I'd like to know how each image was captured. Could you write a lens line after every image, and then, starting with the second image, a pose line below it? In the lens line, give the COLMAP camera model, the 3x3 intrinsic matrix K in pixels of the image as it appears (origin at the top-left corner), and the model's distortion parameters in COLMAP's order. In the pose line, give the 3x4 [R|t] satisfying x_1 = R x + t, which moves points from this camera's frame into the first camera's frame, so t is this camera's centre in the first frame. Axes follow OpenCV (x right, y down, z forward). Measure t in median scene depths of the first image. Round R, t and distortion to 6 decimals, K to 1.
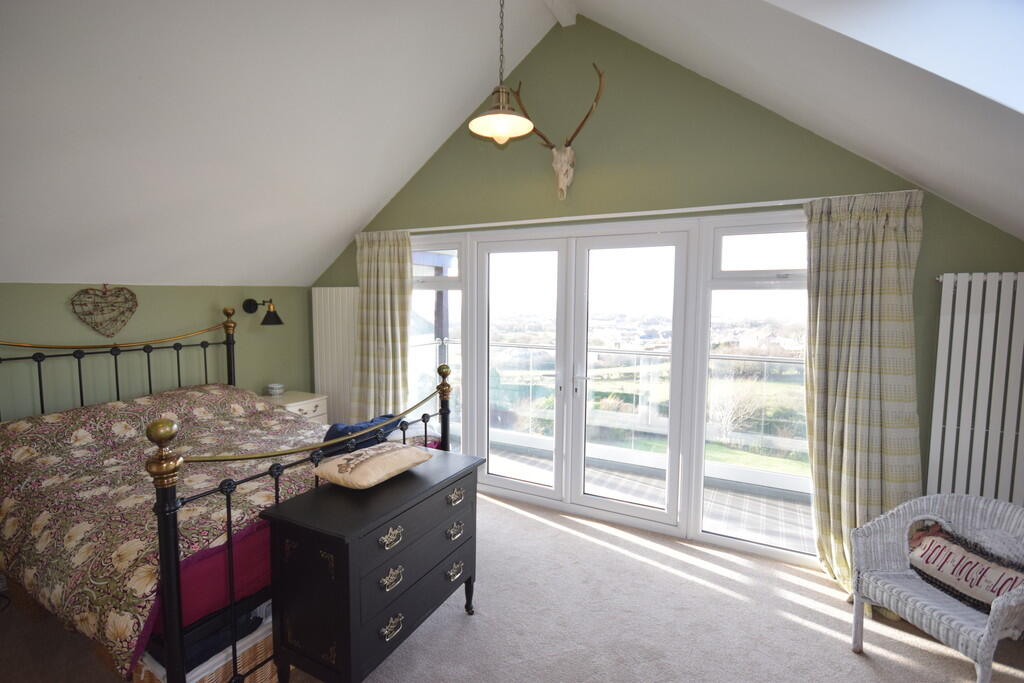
lens RADIAL K [[474.3, 0, 512.0], [0, 474.3, 341.5], [0, 0, 1]] dist [0.000854, 0.000088]
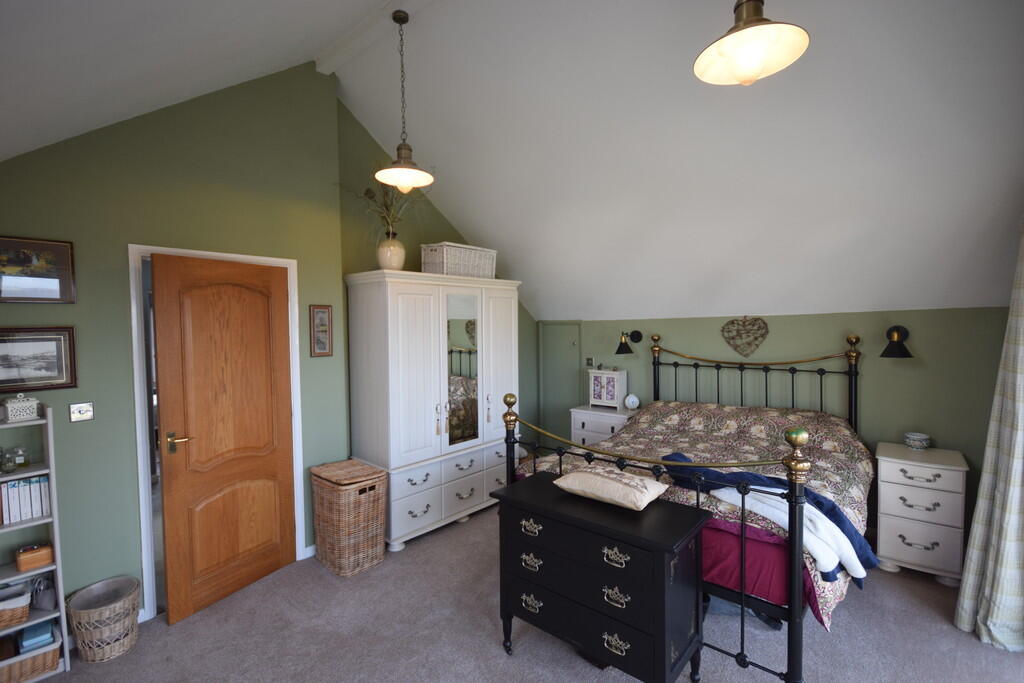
lens RADIAL K [[474.3, 0, 512.0], [0, 474.3, 341.5], [0, 0, 1]] dist [0.000854, 0.000088]
pose [[-0.232155, 0.039003, -0.971896, 0.553311], [-0.068380, 0.996069, 0.056307, -0.080361], [0.970272, 0.079530, -0.228576, 0.684785]]
